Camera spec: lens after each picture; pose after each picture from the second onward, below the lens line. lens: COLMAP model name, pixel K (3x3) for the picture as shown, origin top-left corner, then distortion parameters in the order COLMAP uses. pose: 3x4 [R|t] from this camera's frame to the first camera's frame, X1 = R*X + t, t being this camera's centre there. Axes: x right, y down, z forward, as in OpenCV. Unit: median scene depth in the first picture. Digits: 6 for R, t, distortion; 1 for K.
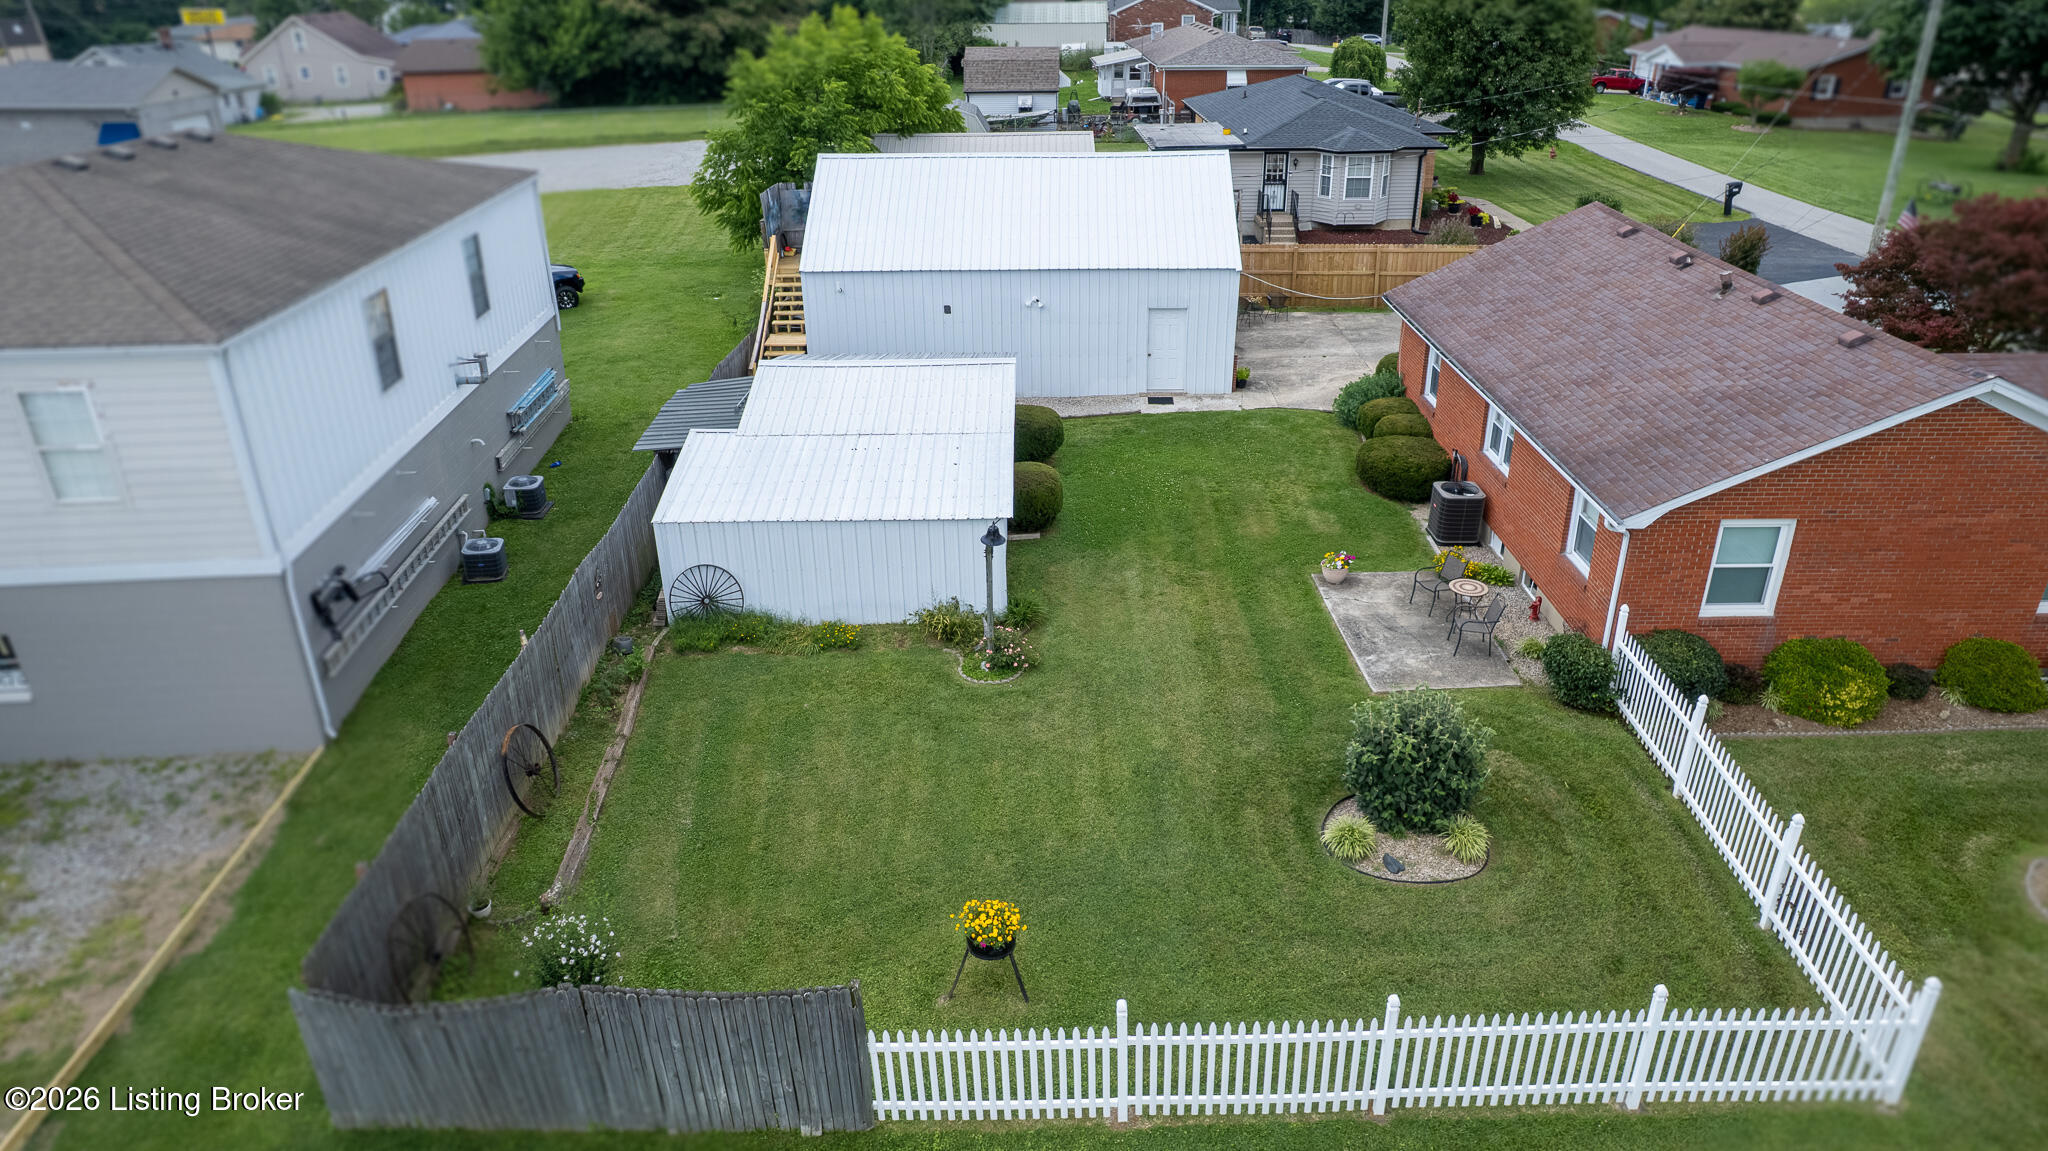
lens RADIAL K [[1312.1, 0, 1033.2], [0, 1312.1, 568.9], [0, 0, 1]] dist [-0.073558, 0.059466]
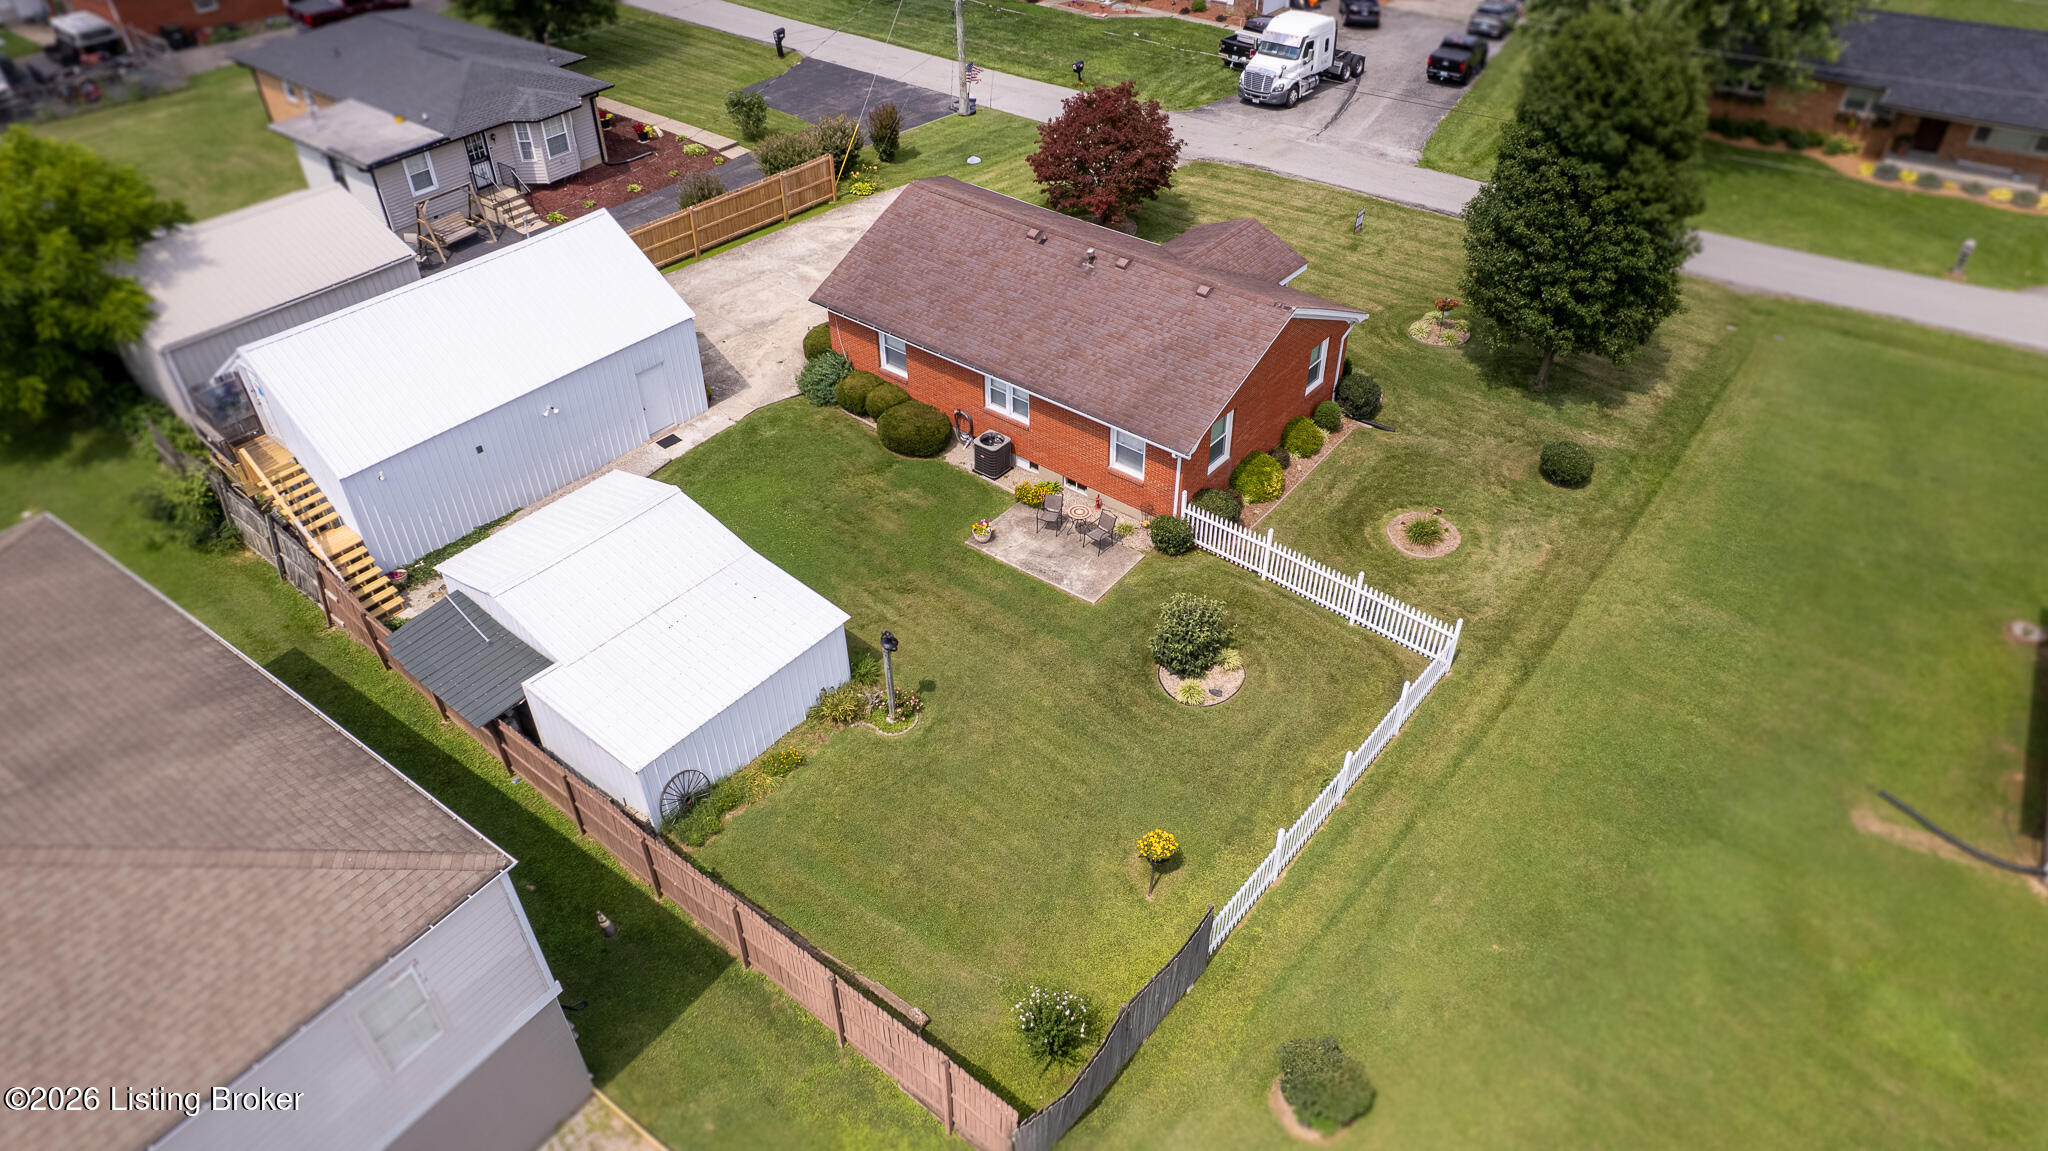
lens RADIAL K [[1312.1, 0, 1033.2], [0, 1312.1, 568.9], [0, 0, 1]] dist [-0.073558, 0.059466]
pose [[0.638076, -0.478751, 0.603039, -0.720156], [0.335275, 0.877803, 0.342130, -0.505344], [-0.693144, -0.016121, 0.720618, -0.115523]]
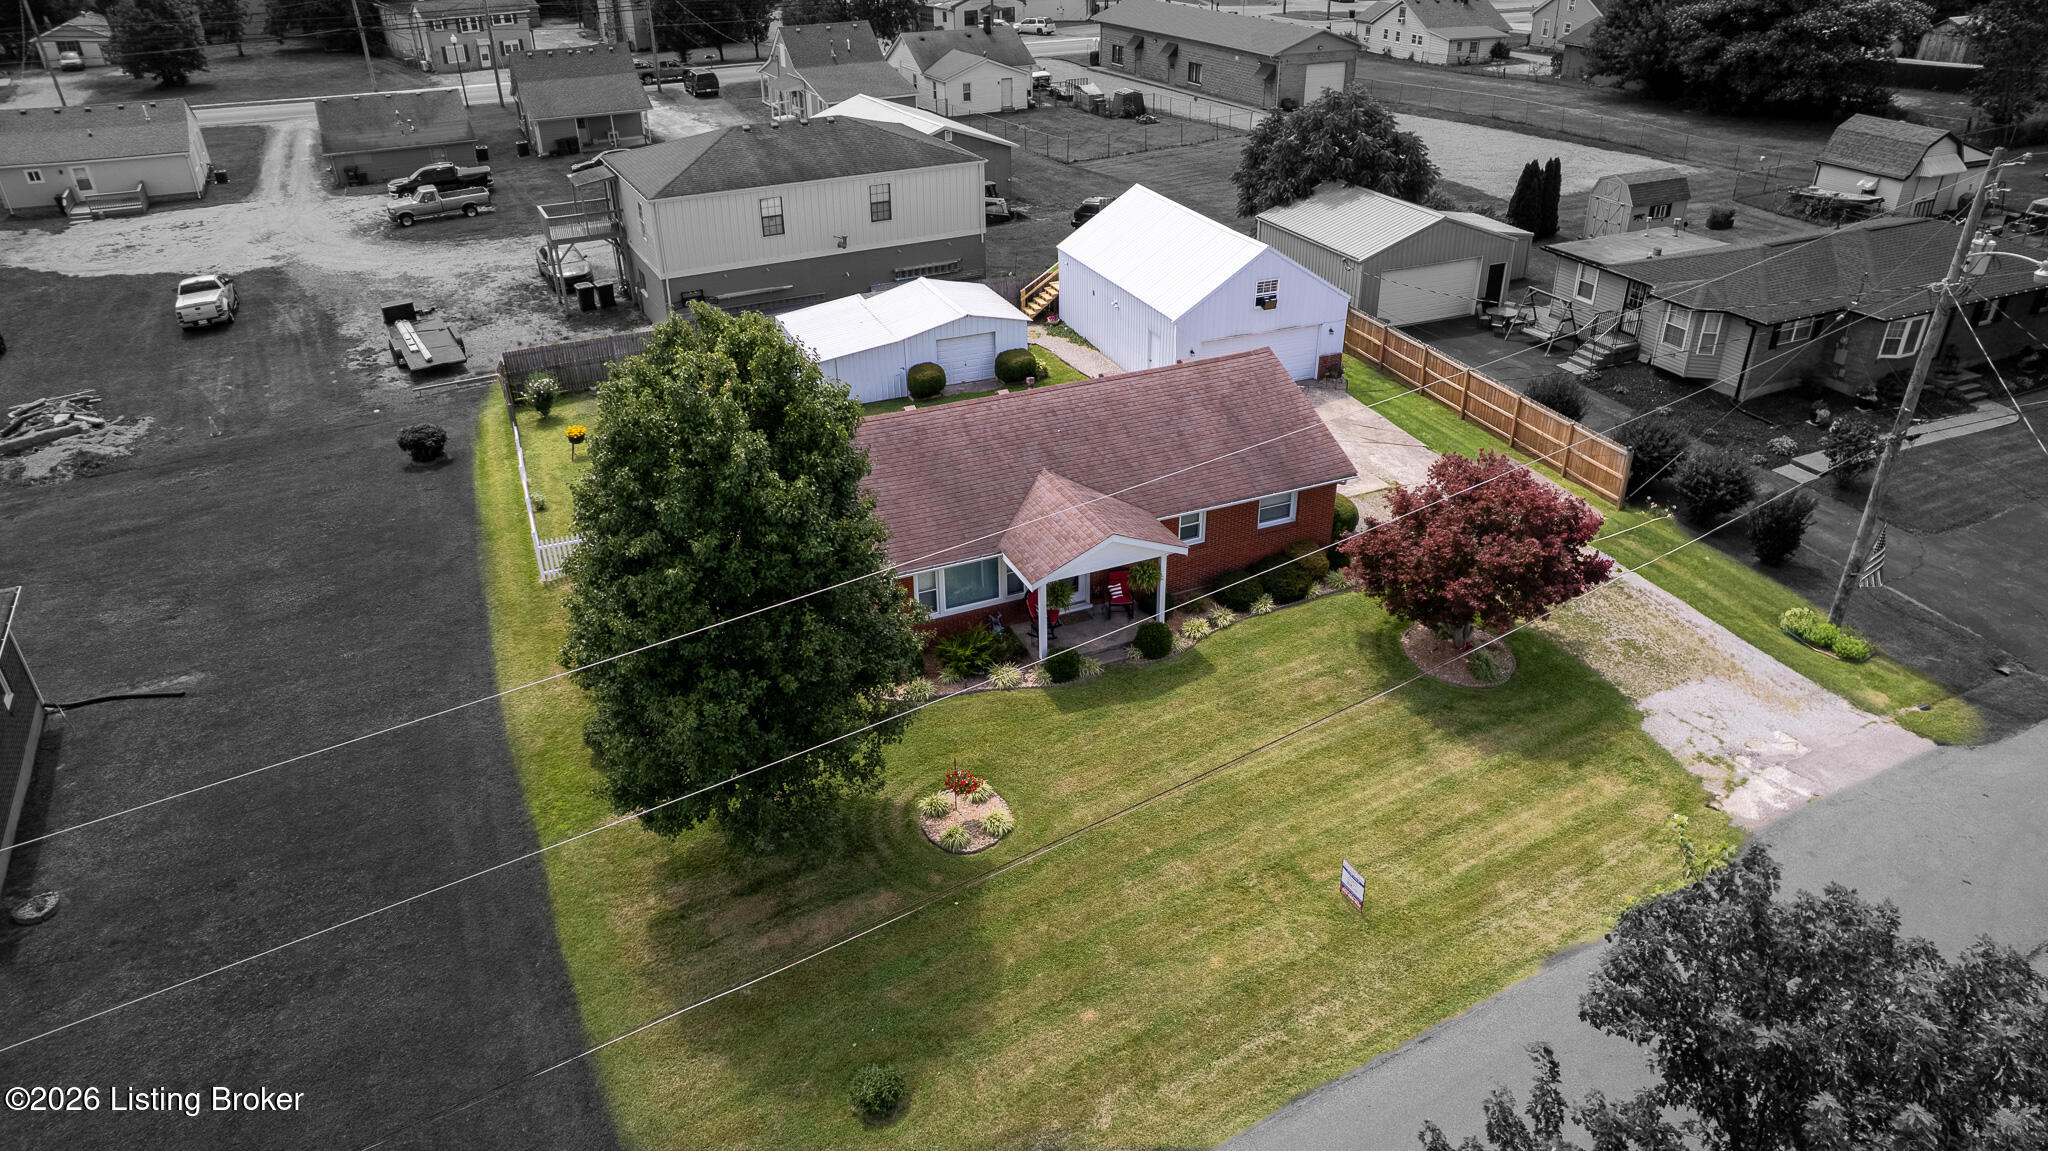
lens RADIAL K [[1312.1, 0, 1033.2], [0, 1312.1, 568.9], [0, 0, 1]] dist [-0.073558, 0.059466]
pose [[0.399469, 0.453965, -0.796455, 2.122741], [-0.386820, 0.871124, 0.302511, -0.566624], [0.831141, 0.187241, 0.523589, 0.227775]]
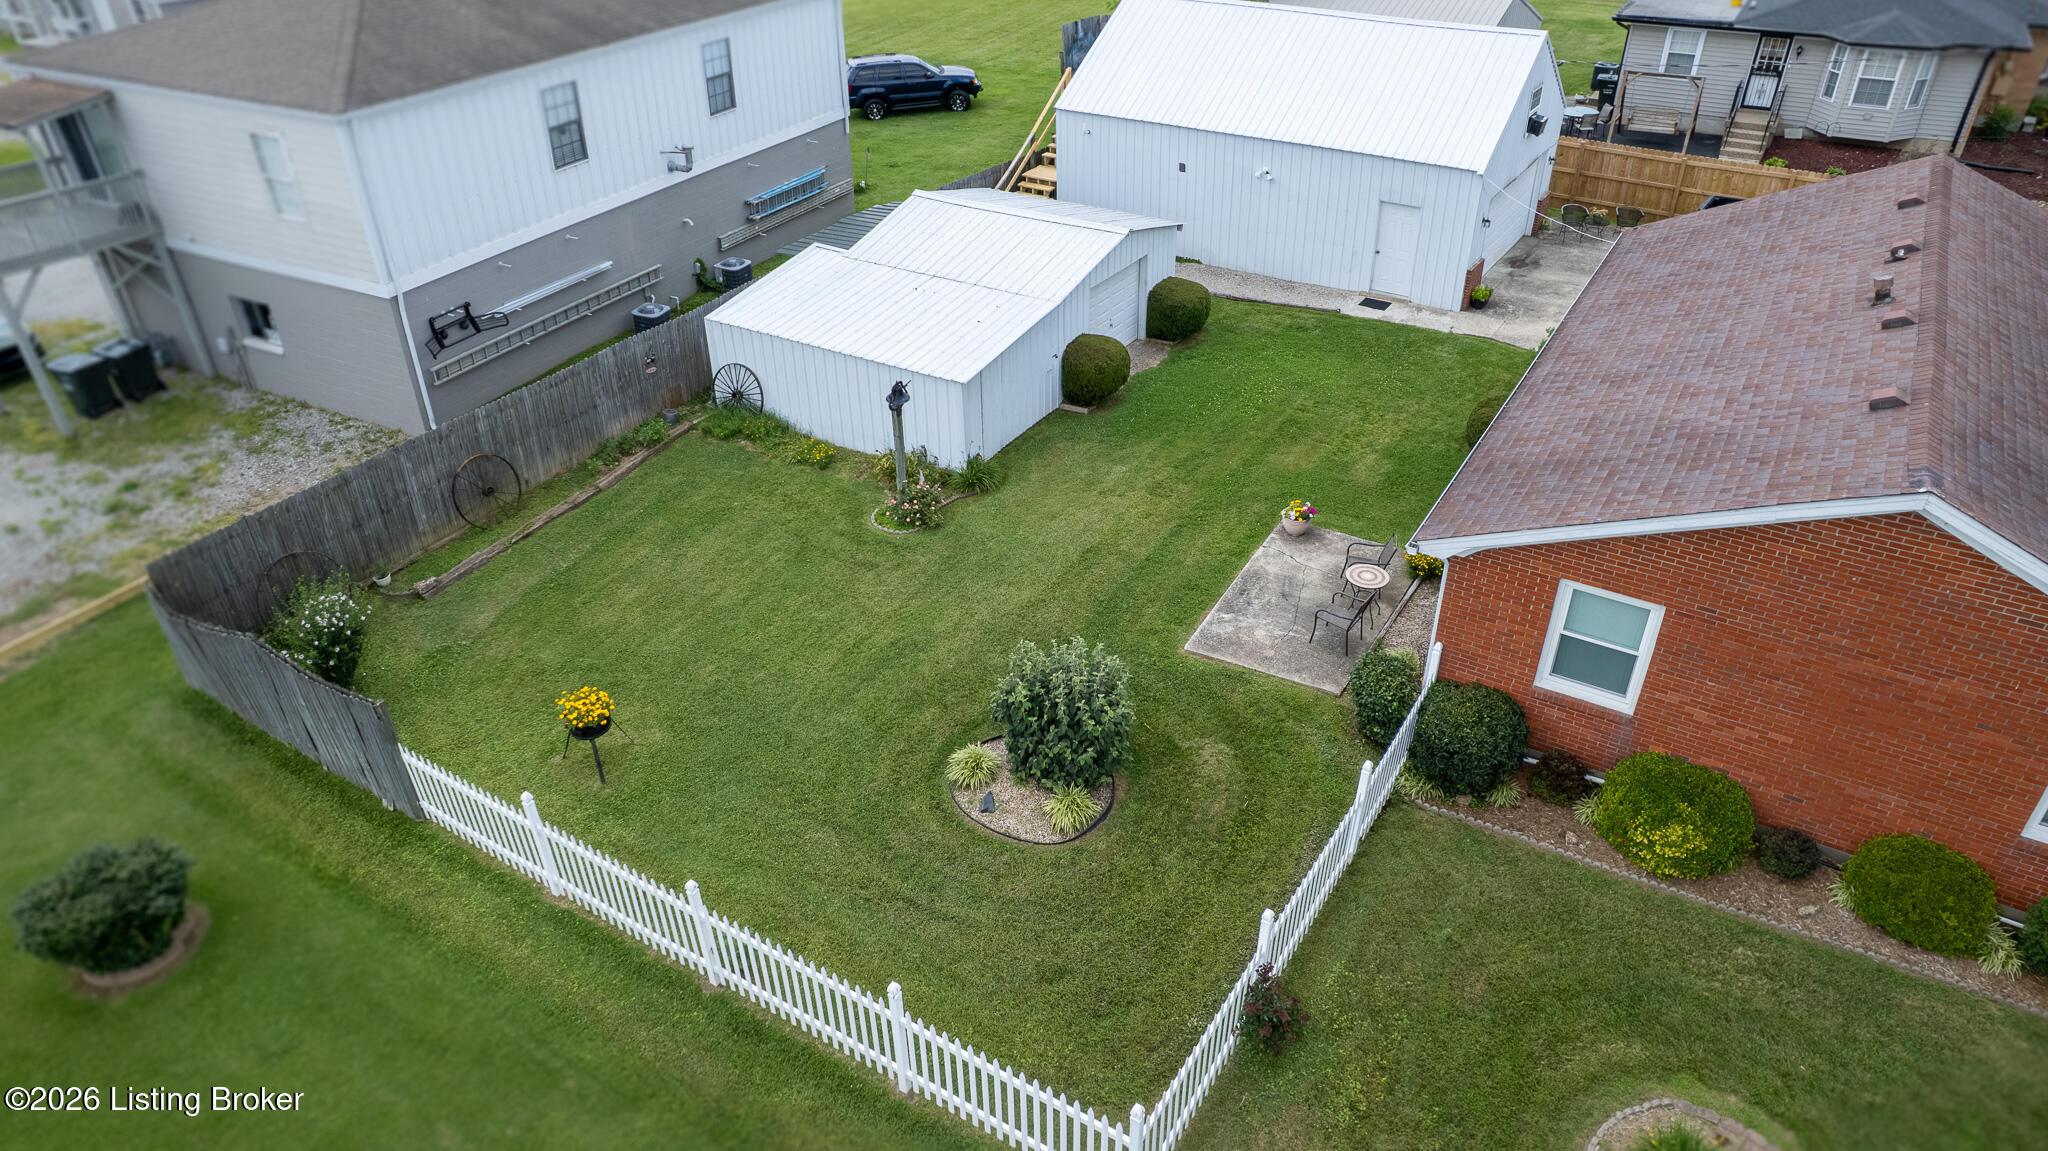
lens RADIAL K [[1312.1, 0, 1033.2], [0, 1312.1, 568.9], [0, 0, 1]] dist [-0.073558, 0.059466]
pose [[0.852585, 0.285829, -0.437493, 0.544053], [-0.223482, 0.956173, 0.189181, -0.110900], [0.472392, -0.063521, 0.879097, 0.118162]]
